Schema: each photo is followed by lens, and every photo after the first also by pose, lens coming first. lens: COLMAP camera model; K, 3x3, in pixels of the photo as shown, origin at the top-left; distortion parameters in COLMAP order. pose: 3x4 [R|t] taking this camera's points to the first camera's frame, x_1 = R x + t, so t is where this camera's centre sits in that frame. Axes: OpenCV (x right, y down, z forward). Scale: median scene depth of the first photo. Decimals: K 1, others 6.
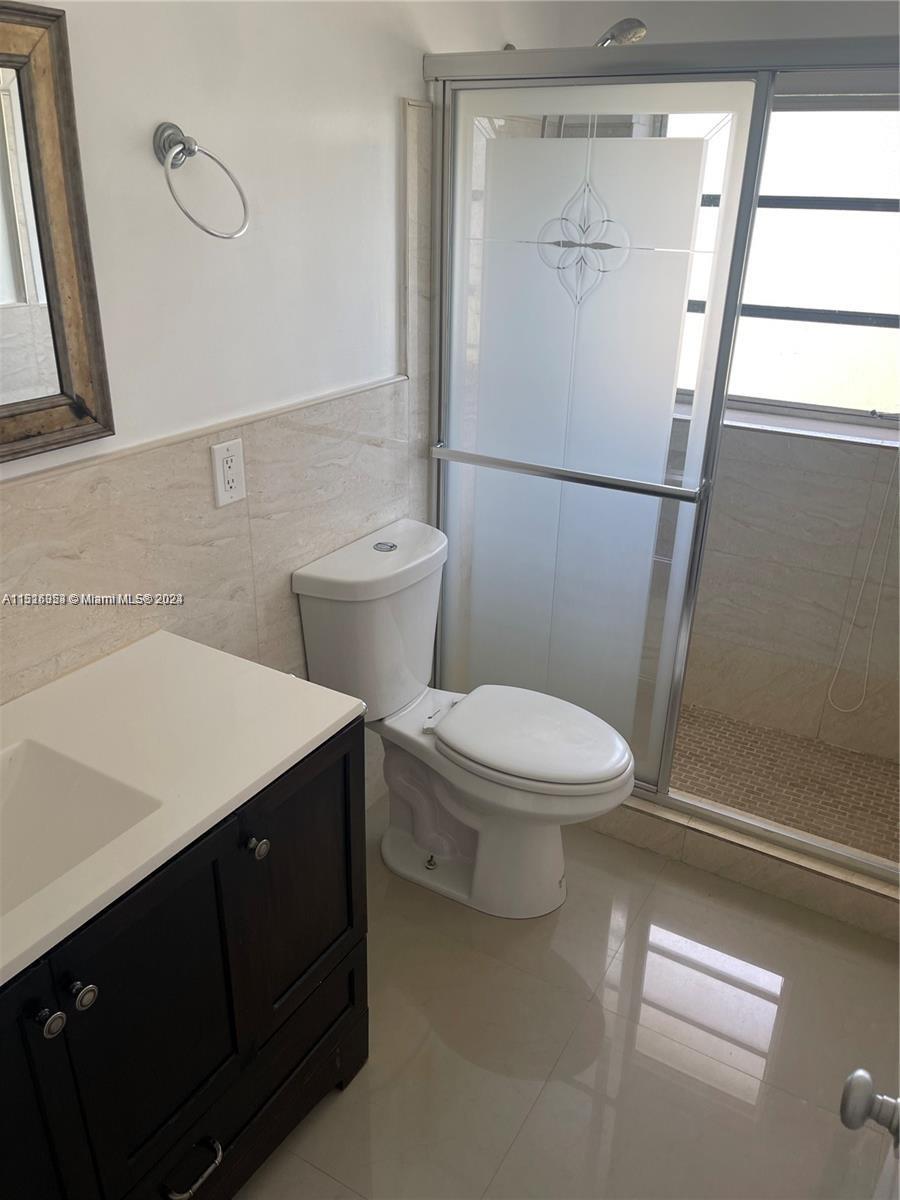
lens RADIAL K [[930.0, 0, 446.6], [0, 930.0, 604.5], [0, 0, 1]] dist [0.203435, -0.255852]
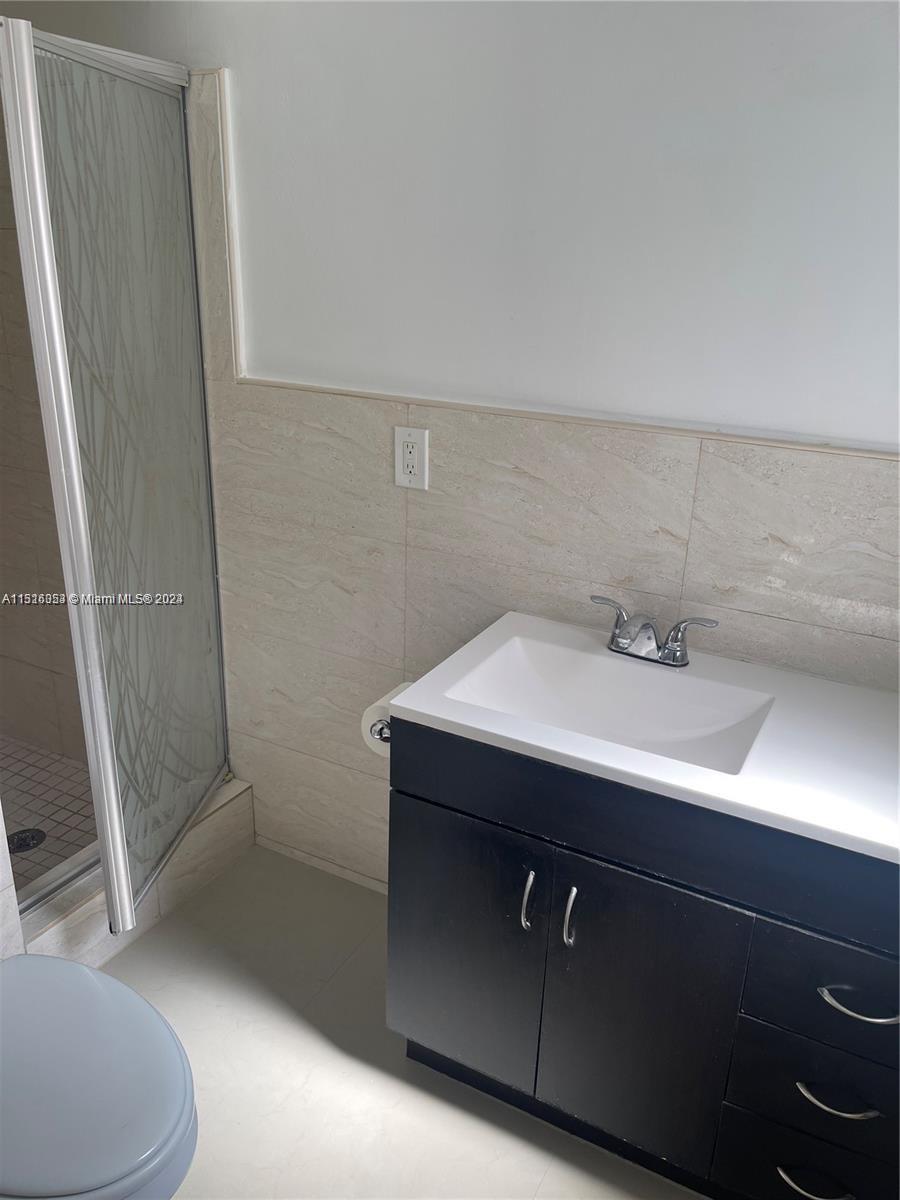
lens RADIAL K [[930.0, 0, 446.6], [0, 930.0, 604.5], [0, 0, 1]] dist [0.203435, -0.255852]
pose [[0.043811, 0.352589, -0.934752, 0.806015], [-0.432538, 0.850105, 0.300388, -0.483591], [0.900550, 0.391156, 0.189752, 0.930553]]
